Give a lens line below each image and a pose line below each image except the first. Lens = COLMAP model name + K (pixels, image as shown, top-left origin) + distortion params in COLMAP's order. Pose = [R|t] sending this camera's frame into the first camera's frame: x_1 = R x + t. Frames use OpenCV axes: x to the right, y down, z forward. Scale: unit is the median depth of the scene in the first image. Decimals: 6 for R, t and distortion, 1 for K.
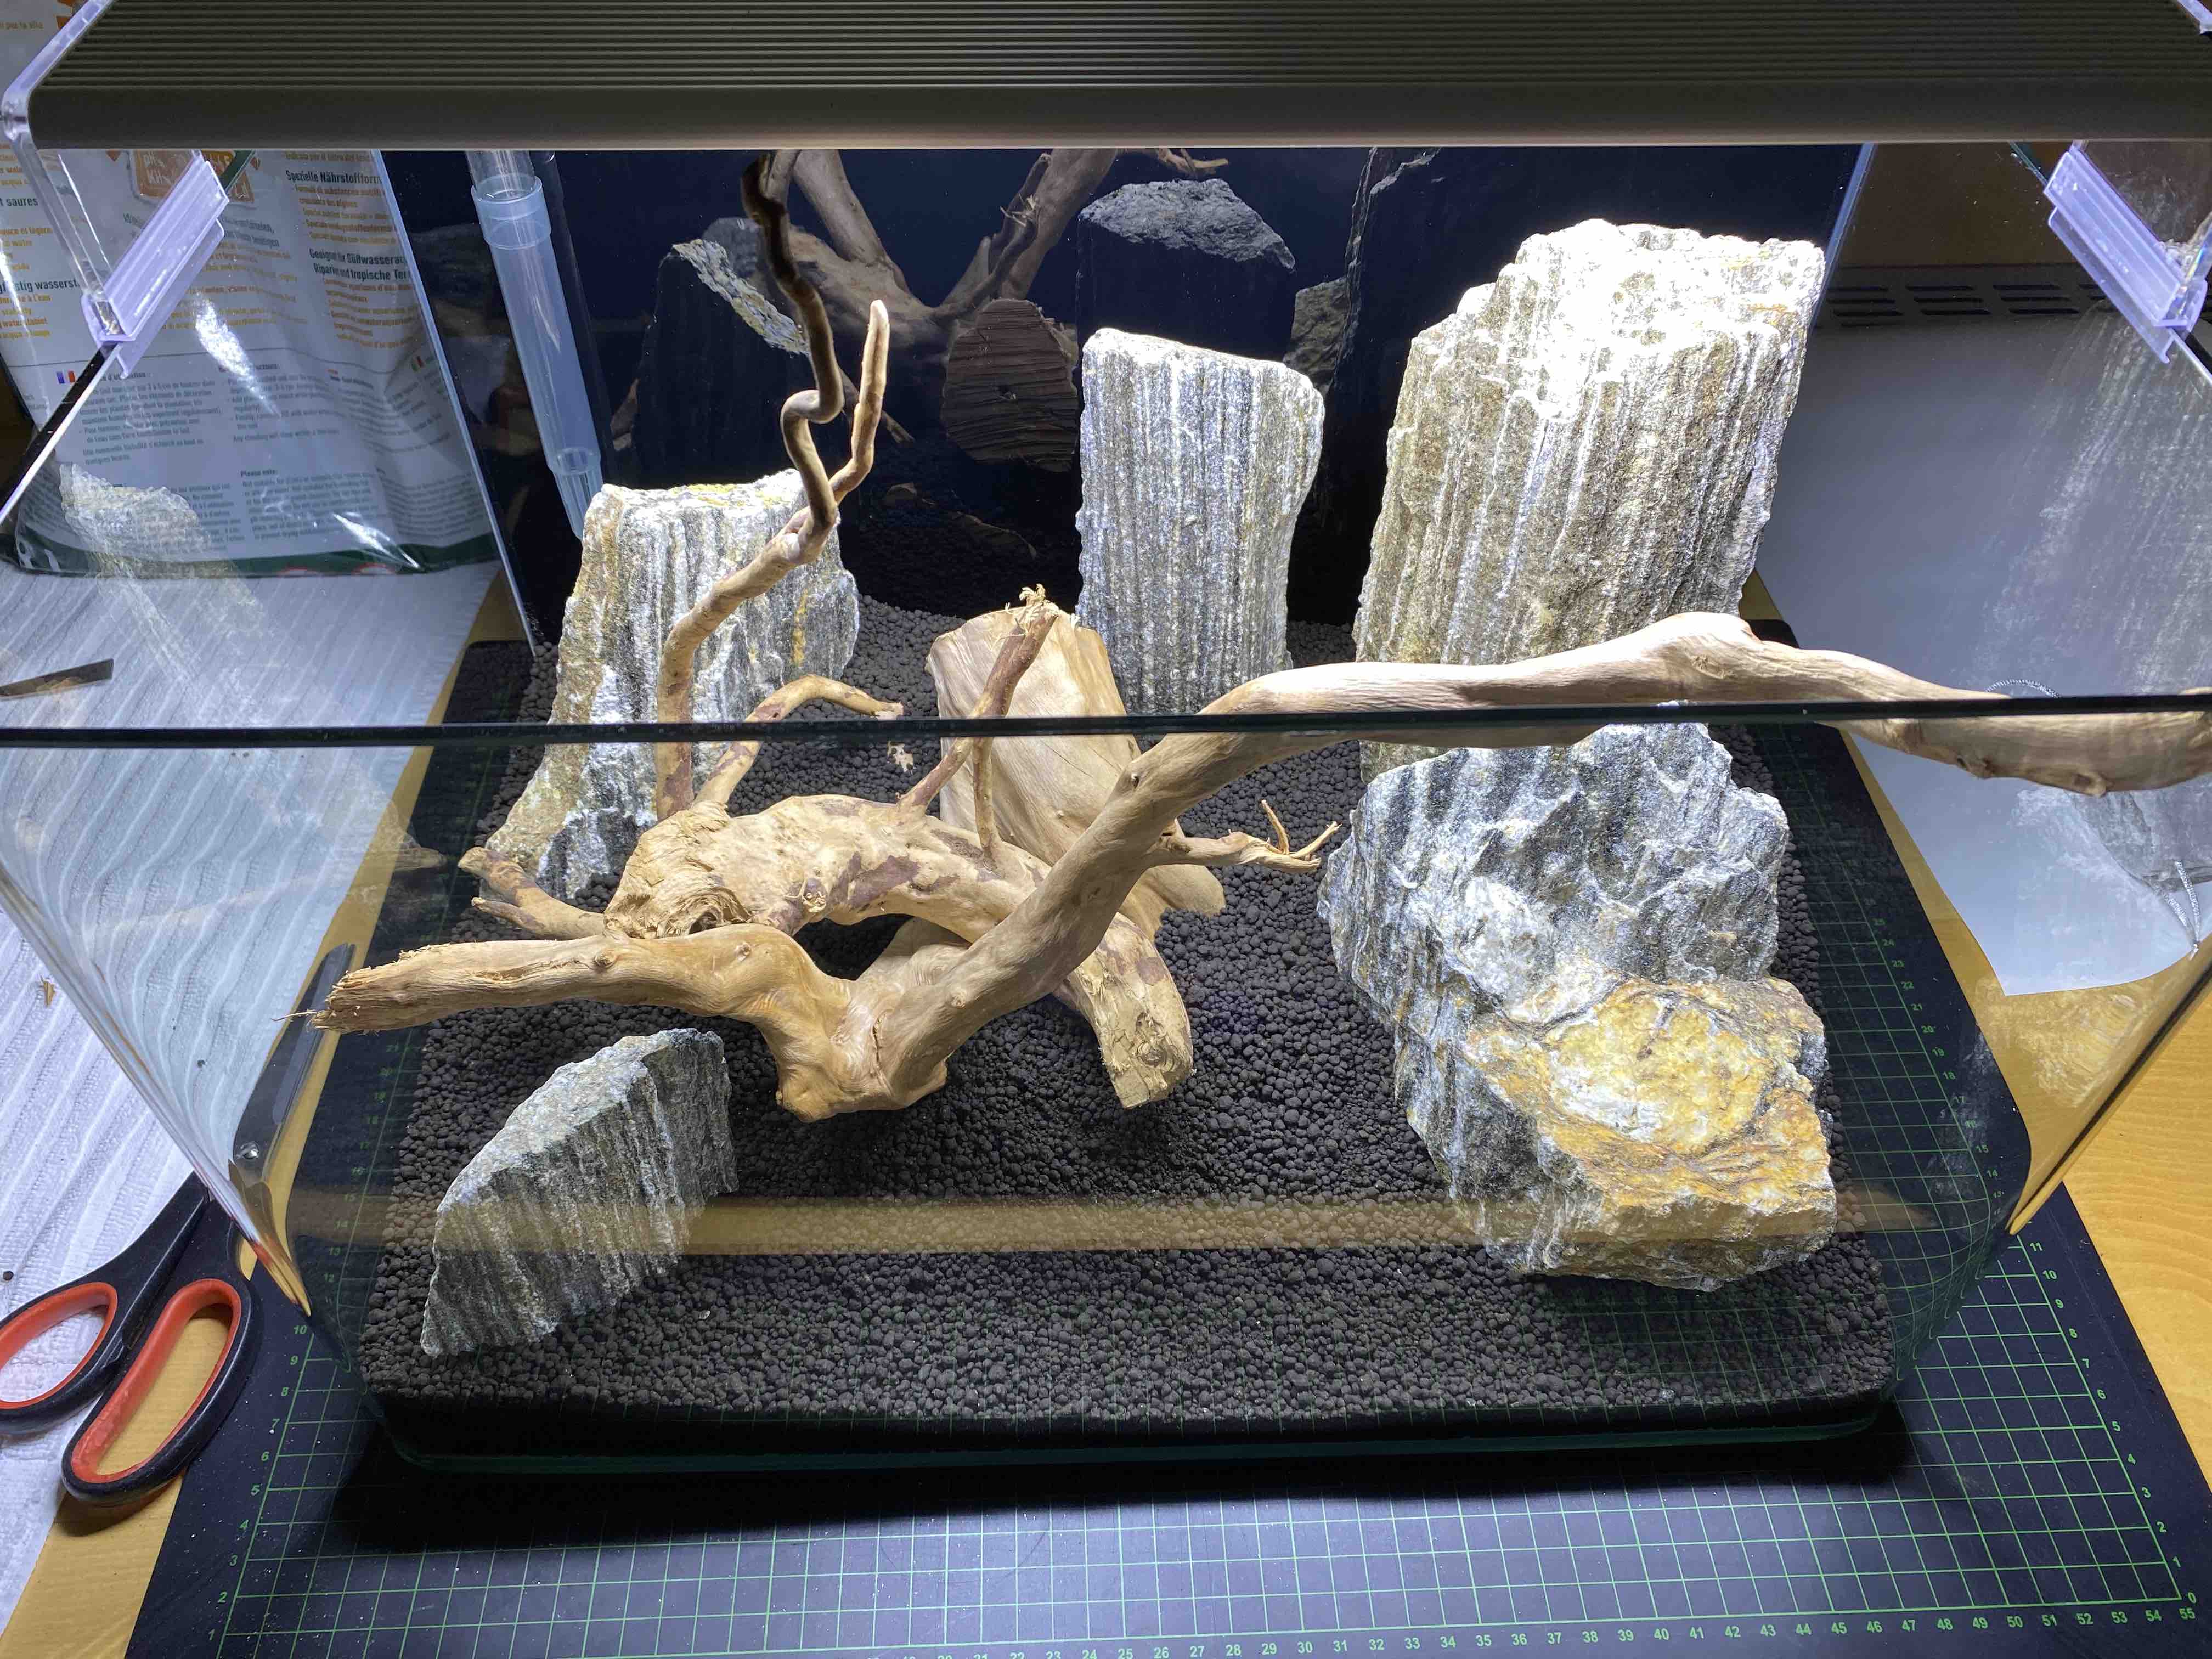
lens RADIAL K [[1701.7, 0, 1093.6], [0, 1701.7, 788.0], [0, 0, 1]] dist [0.012774, -0.039335]
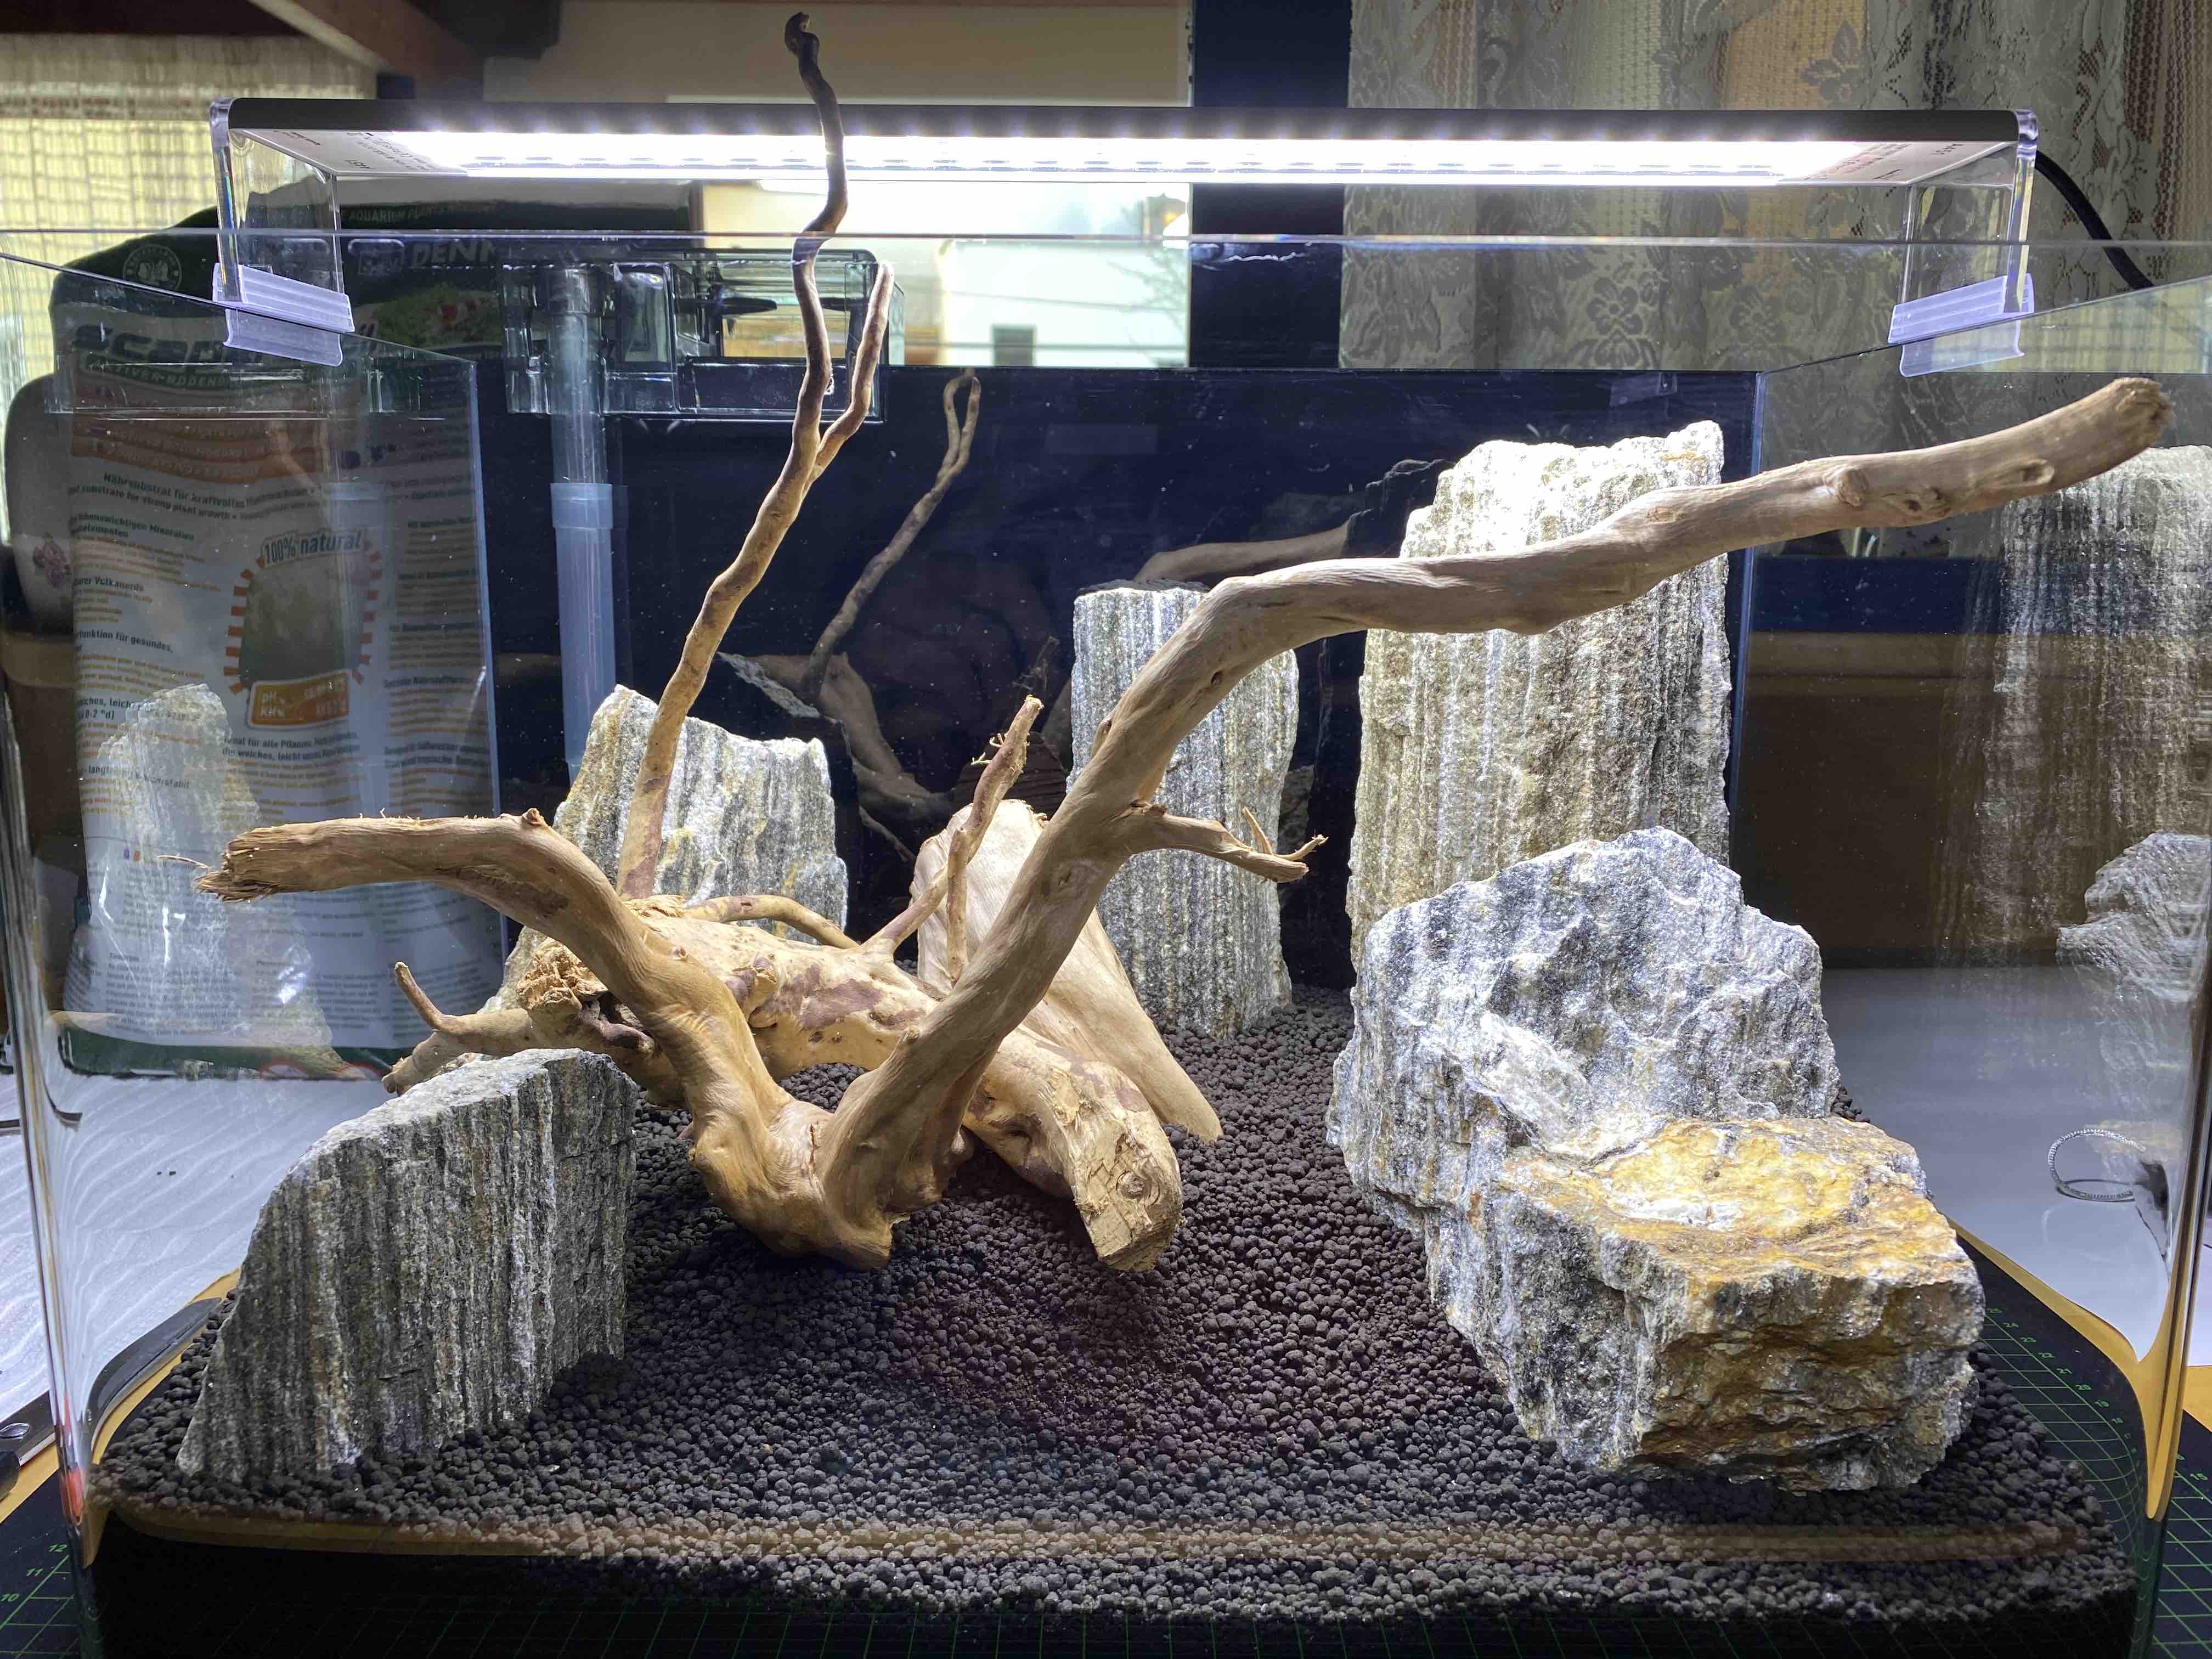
lens RADIAL K [[1701.7, 0, 1099.0], [0, 1701.7, 781.0], [0, 0, 1]] dist [0.012774, -0.039335]
pose [[0.999810, 0.005831, -0.018594, 0.031477], [-0.015750, 0.803710, -0.594813, 0.499703], [0.011475, 0.594993, 0.803649, 0.191596]]
